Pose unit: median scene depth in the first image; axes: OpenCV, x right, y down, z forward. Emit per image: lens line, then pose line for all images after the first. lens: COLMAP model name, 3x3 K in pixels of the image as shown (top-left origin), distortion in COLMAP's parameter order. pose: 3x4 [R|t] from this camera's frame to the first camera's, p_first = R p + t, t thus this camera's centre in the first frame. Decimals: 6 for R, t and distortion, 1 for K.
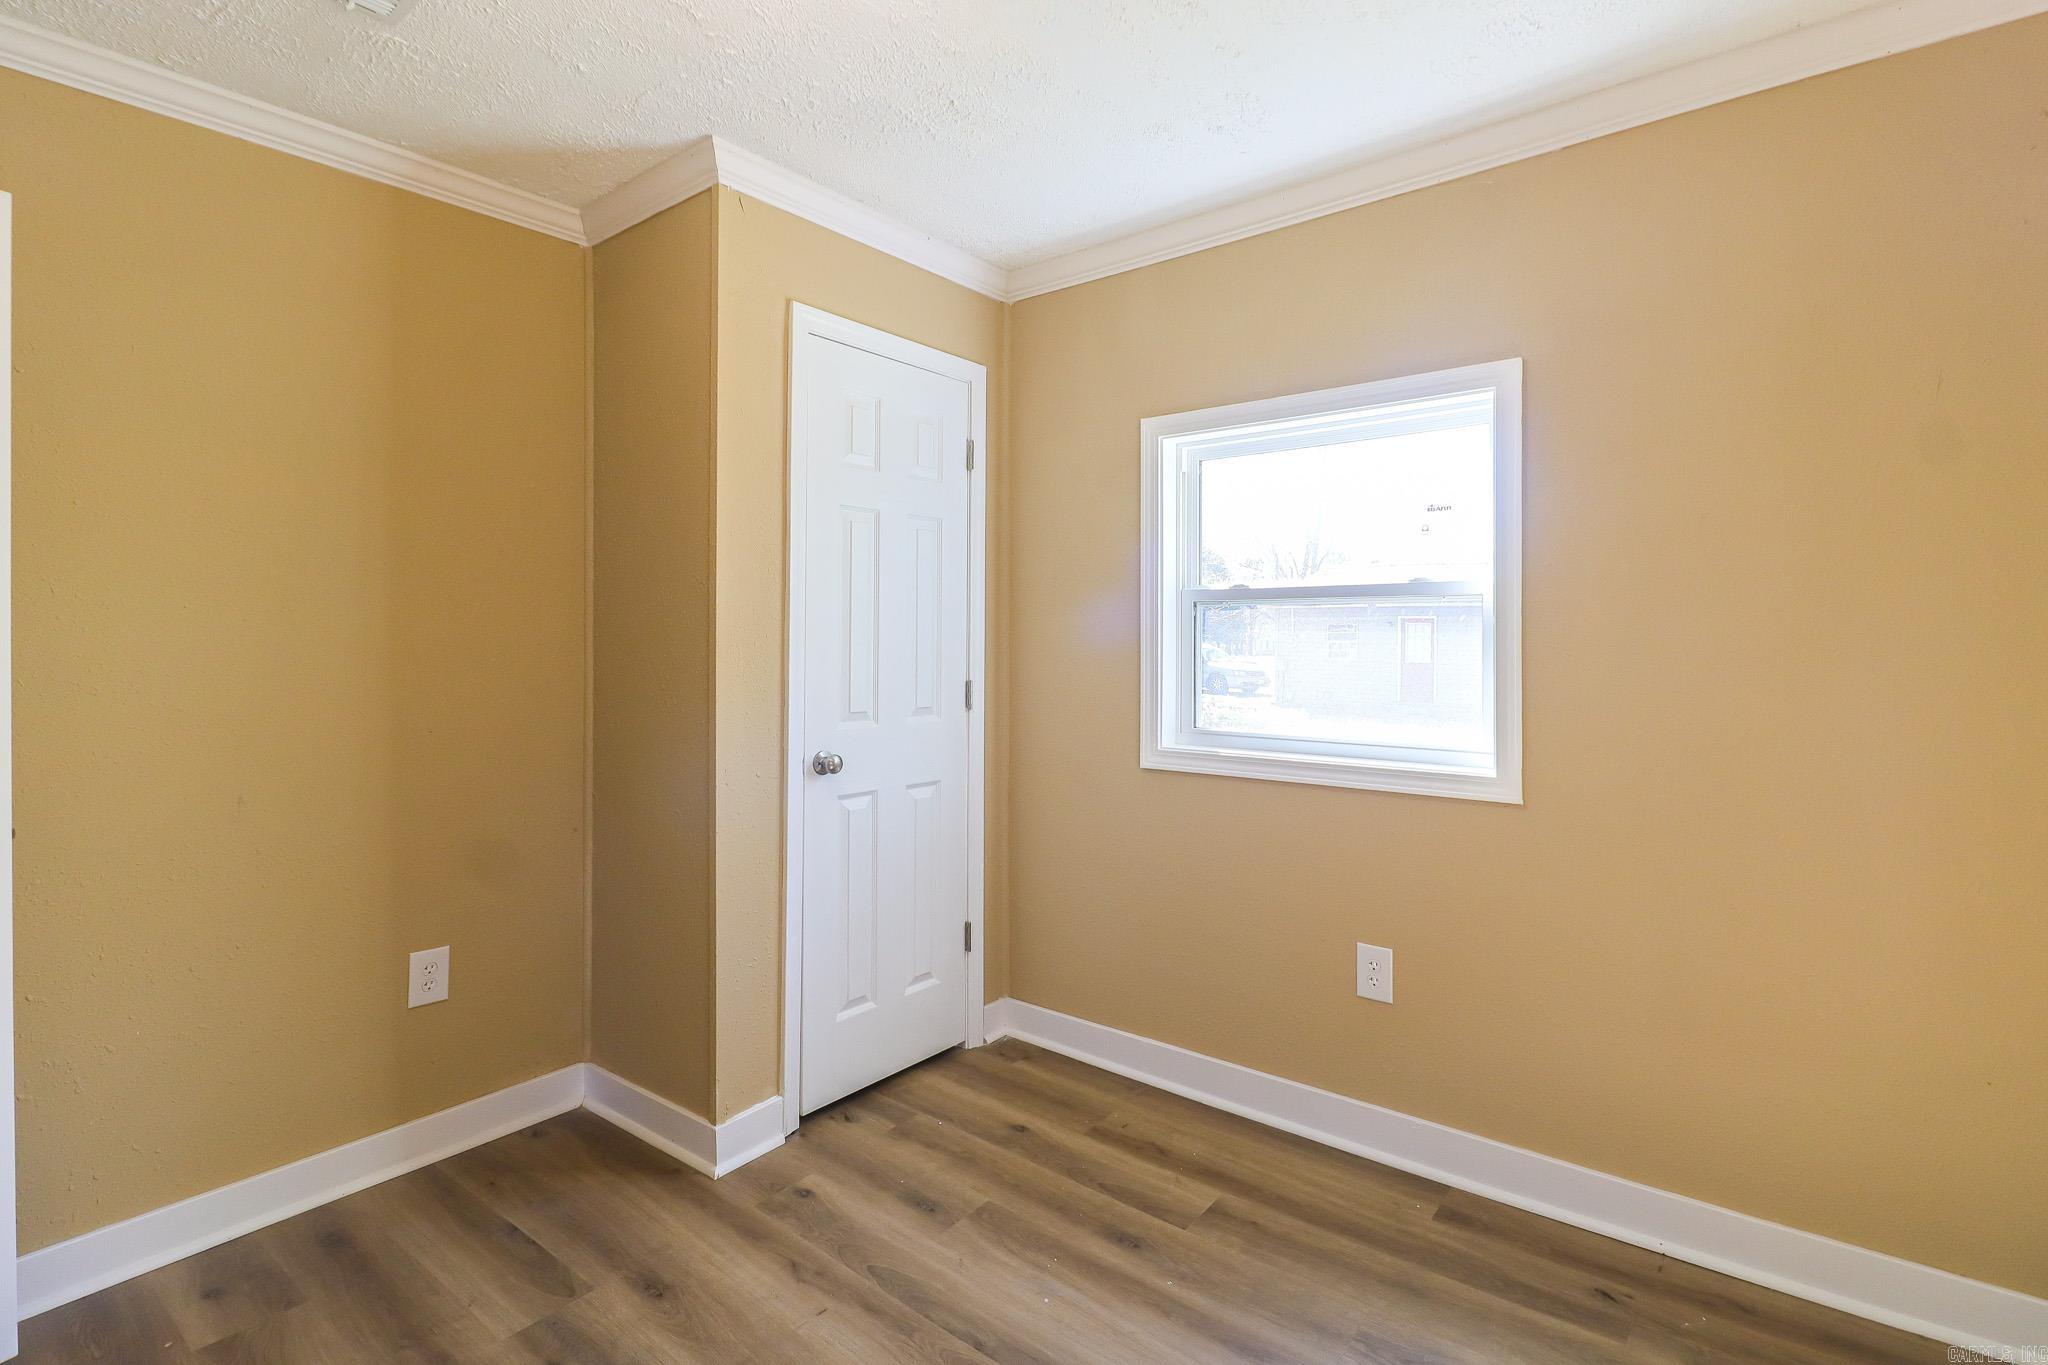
lens RADIAL K [[963.0, 0, 1026.0], [0, 963.0, 632.3], [0, 0, 1]] dist [0.020970, -0.010382]
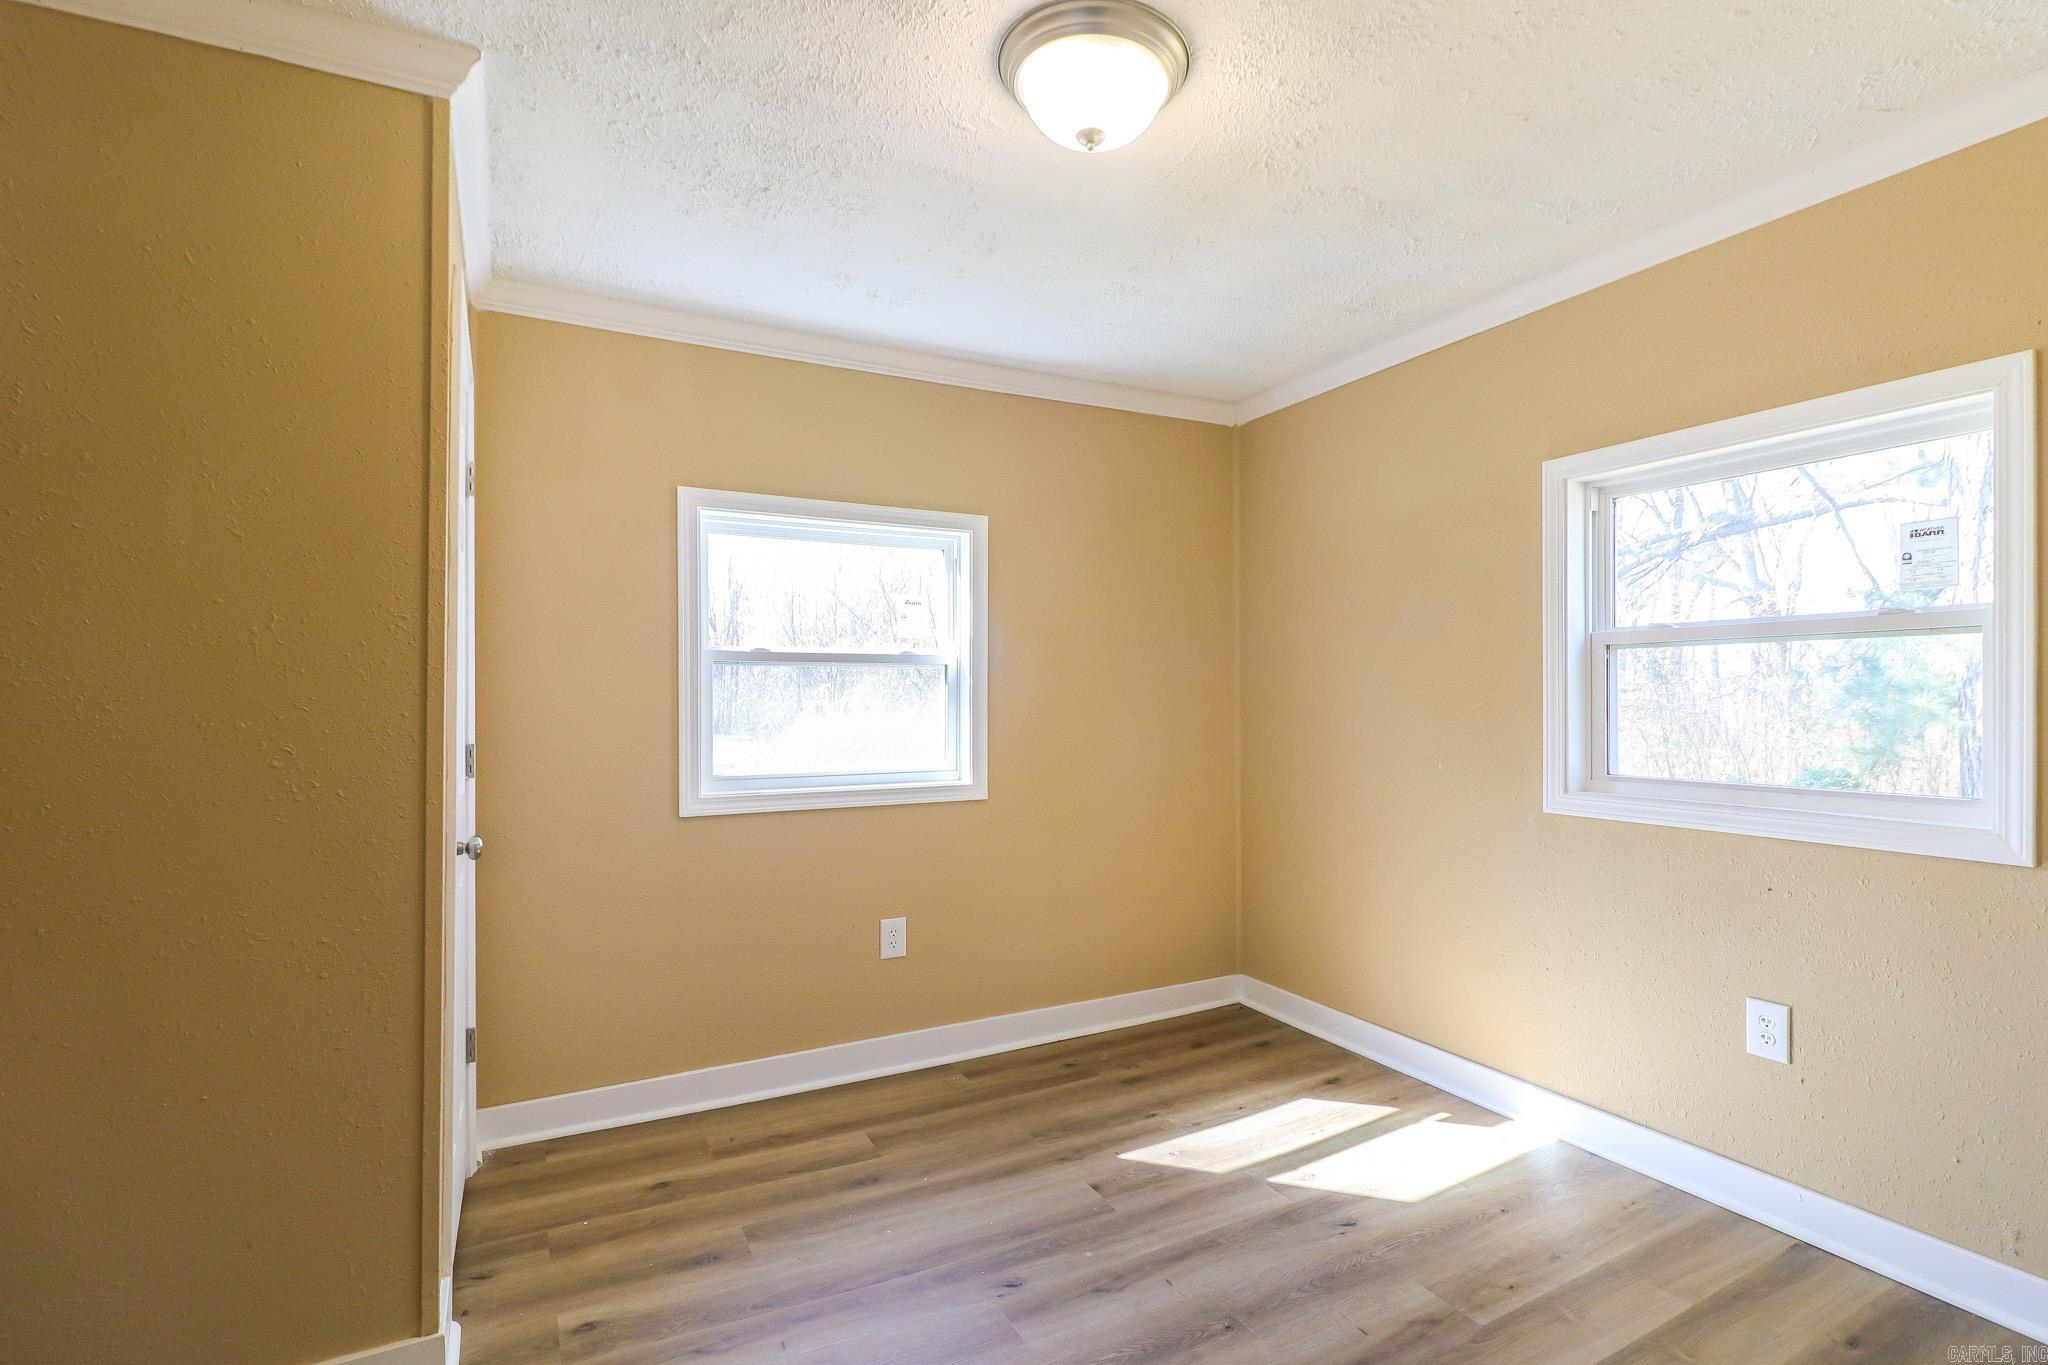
lens RADIAL K [[963.0, 0, 1014.3], [0, 963.0, 687.5], [0, 0, 1]] dist [0.020970, -0.010382]
pose [[0.430619, 0.008200, 0.902496, -0.825660], [-0.006294, 0.999962, -0.006082, 0.003992], [-0.902512, -0.003062, 0.430654, 0.265672]]
